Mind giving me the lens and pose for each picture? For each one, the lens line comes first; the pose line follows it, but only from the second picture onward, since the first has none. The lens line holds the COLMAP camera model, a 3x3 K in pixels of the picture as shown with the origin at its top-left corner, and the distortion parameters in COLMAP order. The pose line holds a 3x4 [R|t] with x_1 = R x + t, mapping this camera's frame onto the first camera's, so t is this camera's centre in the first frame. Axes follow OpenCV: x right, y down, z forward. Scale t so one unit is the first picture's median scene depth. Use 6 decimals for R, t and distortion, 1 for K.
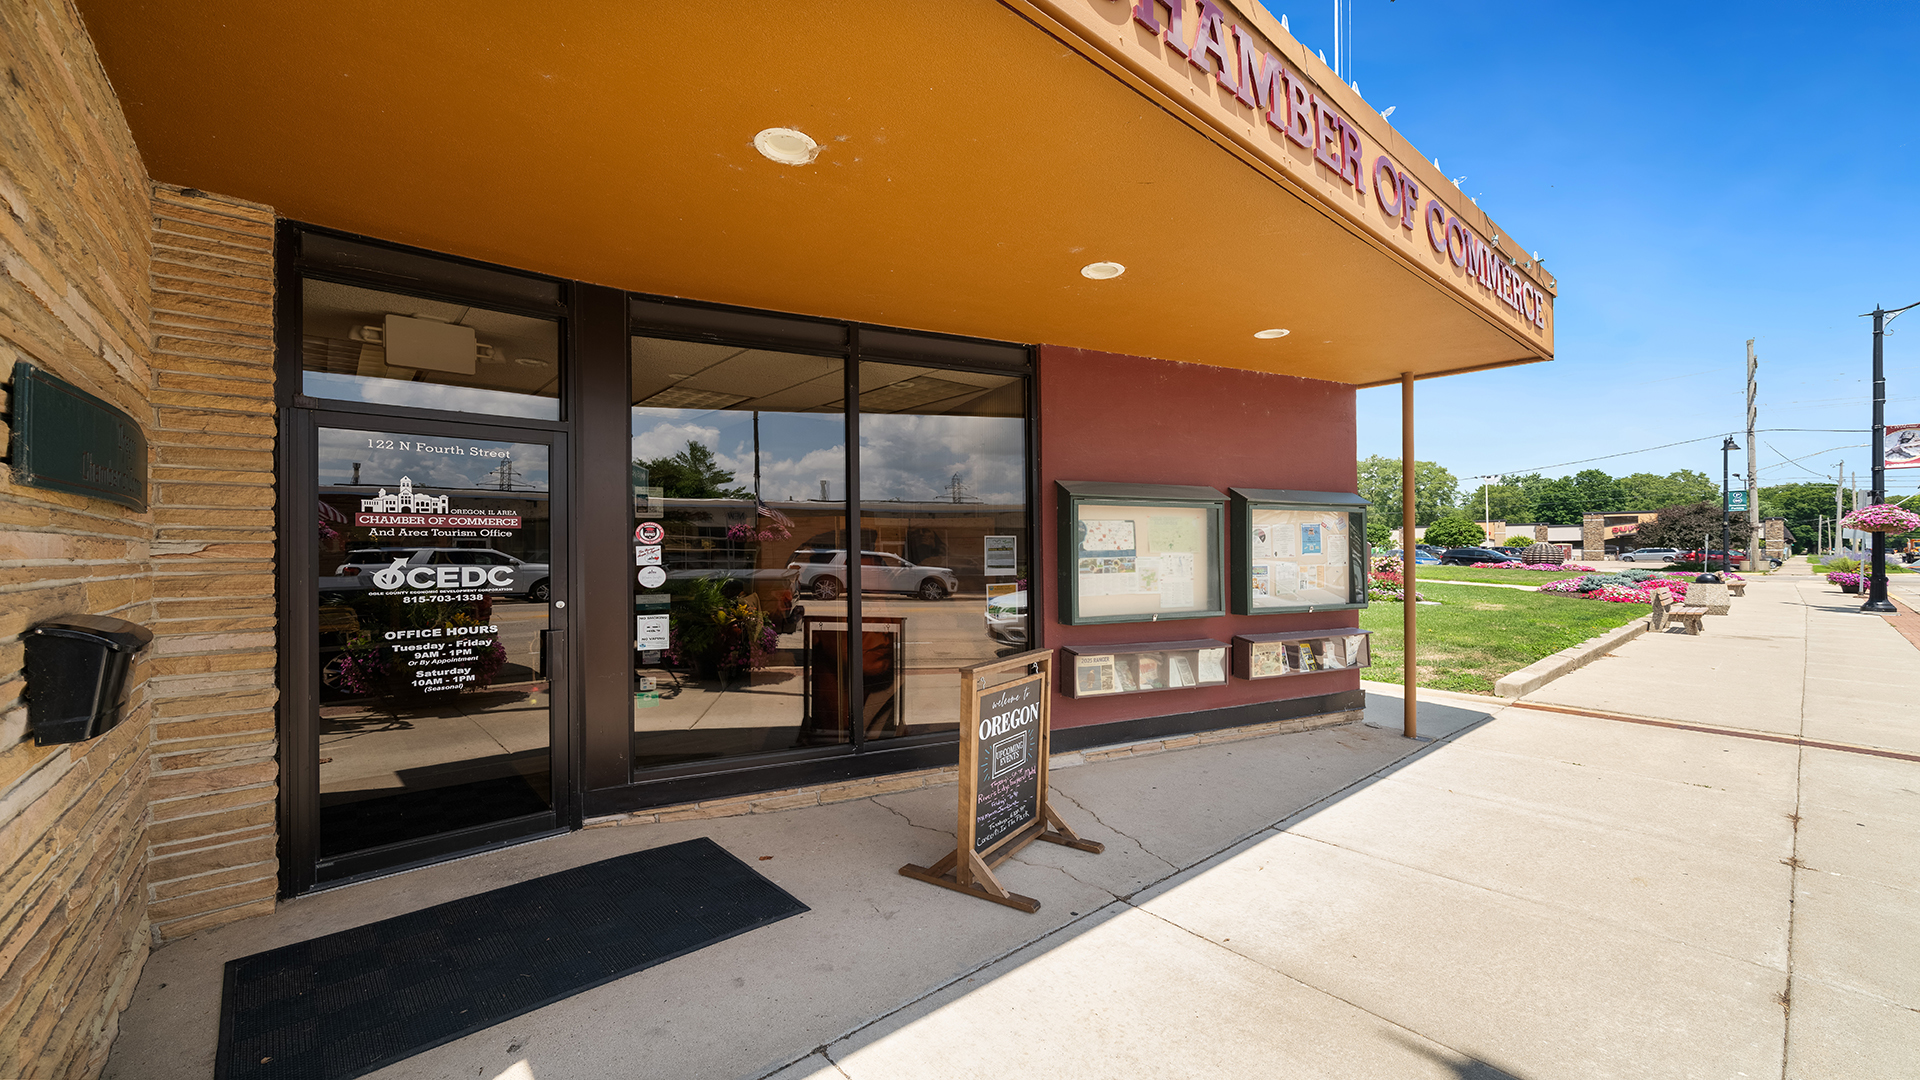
lens RADIAL K [[742.2, 0, 958.2], [0, 742.2, 545.3], [0, 0, 1]] dist [0.001749, -0.000027]
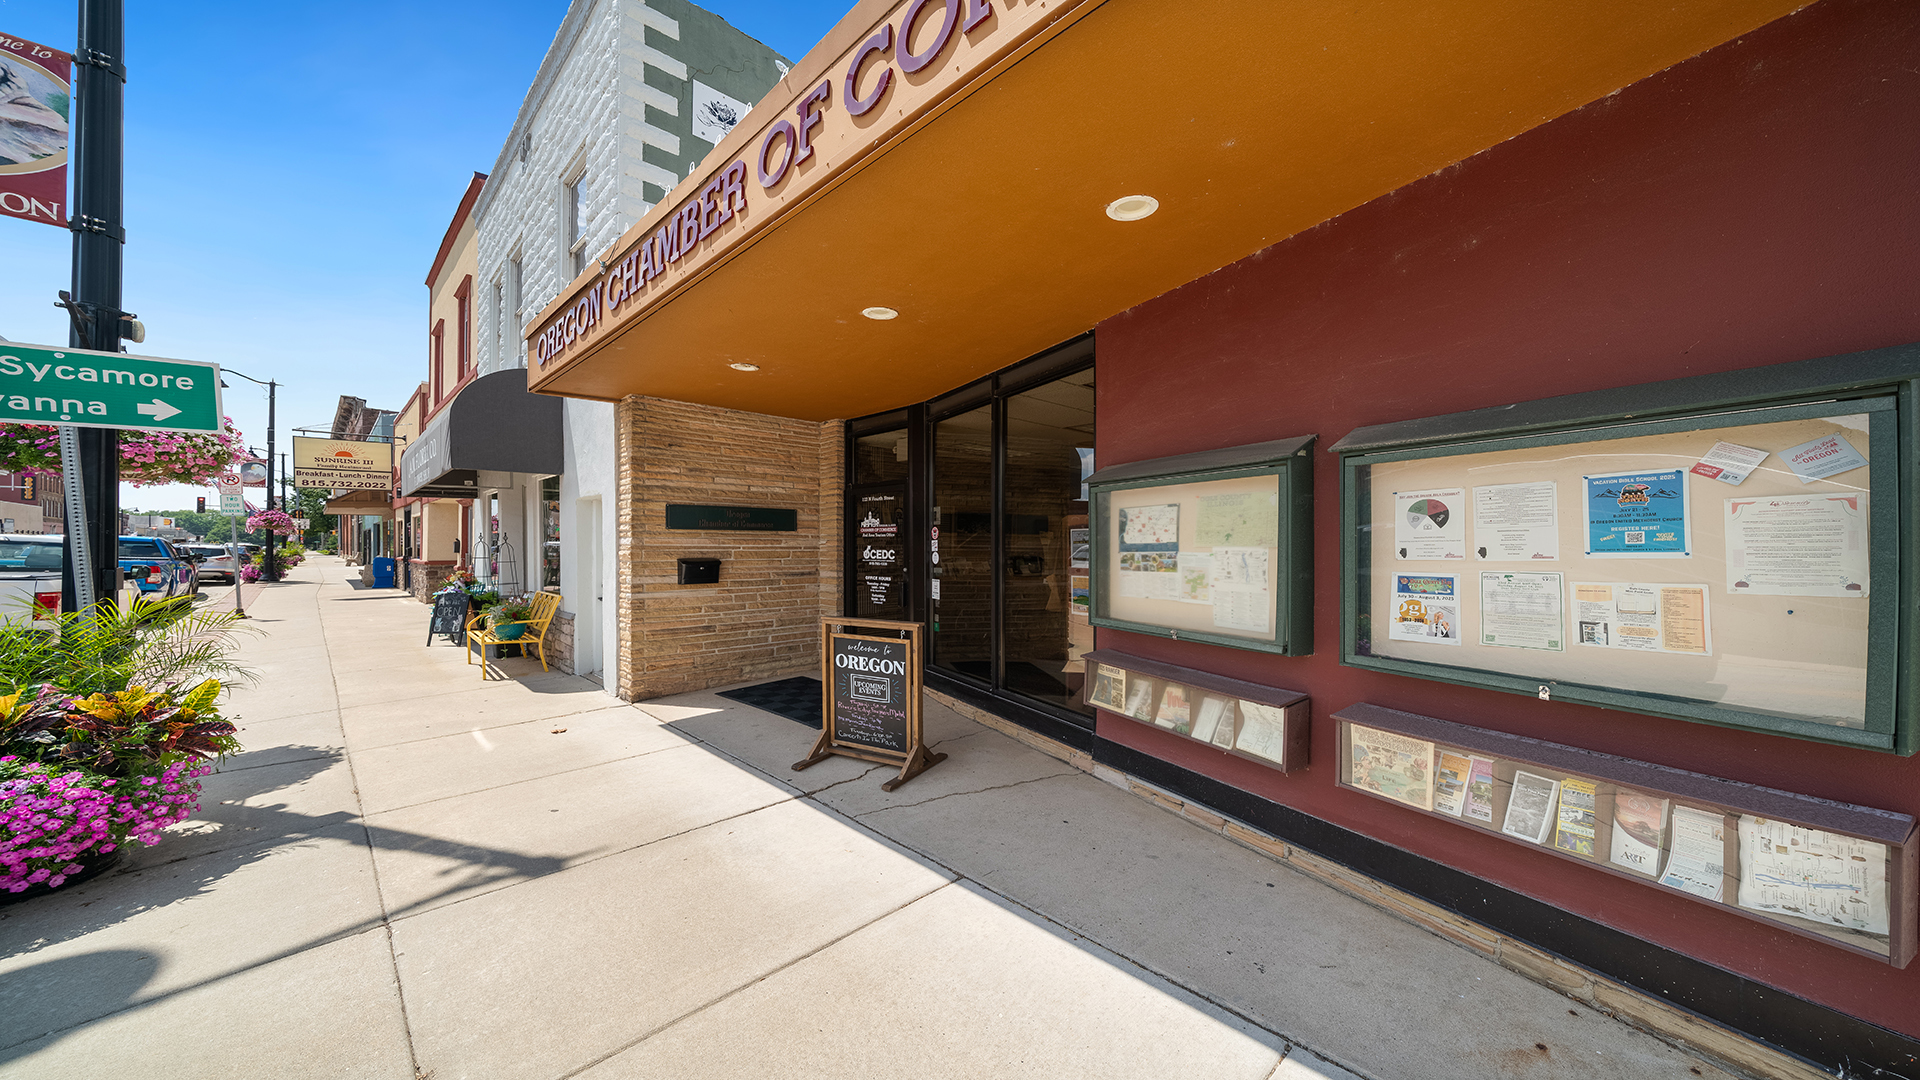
lens RADIAL K [[660.1, 0, 958.3], [0, 660.1, 541.2], [0, 0, 1]] dist [-0.000287, 0.000029]
pose [[0.068759, -0.001605, -0.997632, 1.044668], [0.006414, 0.999979, -0.001167, 0.004454], [0.997613, -0.006318, 0.068767, 0.852983]]
